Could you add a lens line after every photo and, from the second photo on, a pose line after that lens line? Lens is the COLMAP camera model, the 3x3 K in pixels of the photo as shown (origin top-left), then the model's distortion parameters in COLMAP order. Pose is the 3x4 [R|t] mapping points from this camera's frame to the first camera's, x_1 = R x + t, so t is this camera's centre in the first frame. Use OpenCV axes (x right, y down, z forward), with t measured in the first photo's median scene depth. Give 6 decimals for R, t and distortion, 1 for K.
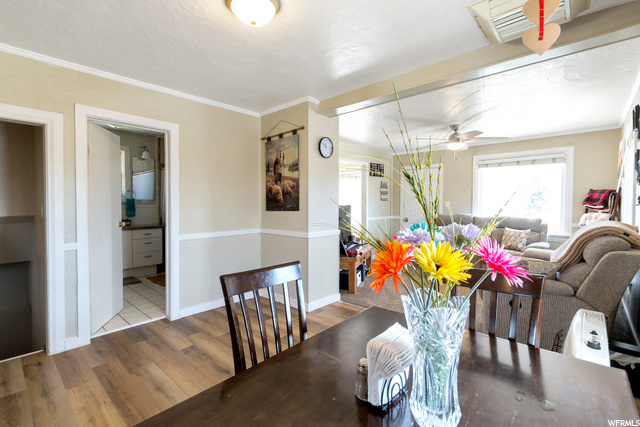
lens RADIAL K [[291.0, 0, 322.7], [0, 291.0, 211.8], [0, 0, 1]] dist [0.003375, -0.001232]
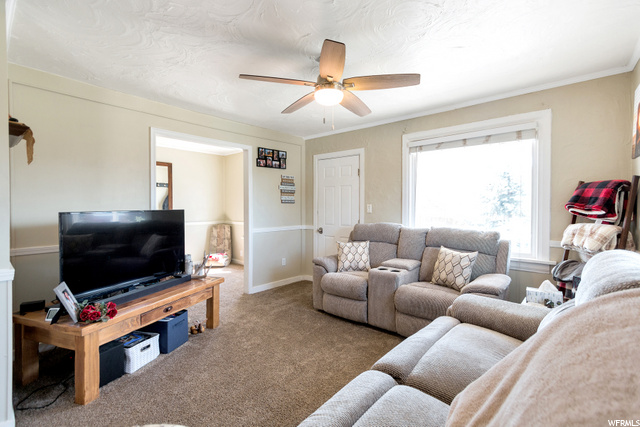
lens RADIAL K [[291.0, 0, 317.0], [0, 291.0, 212.1], [0, 0, 1]] dist [0.003375, -0.001232]
pose [[0.999806, -0.001813, 0.019625, 0.293793], [0.002090, 0.999898, -0.014107, -0.007924], [-0.019597, 0.014146, 0.999708, 0.329822]]
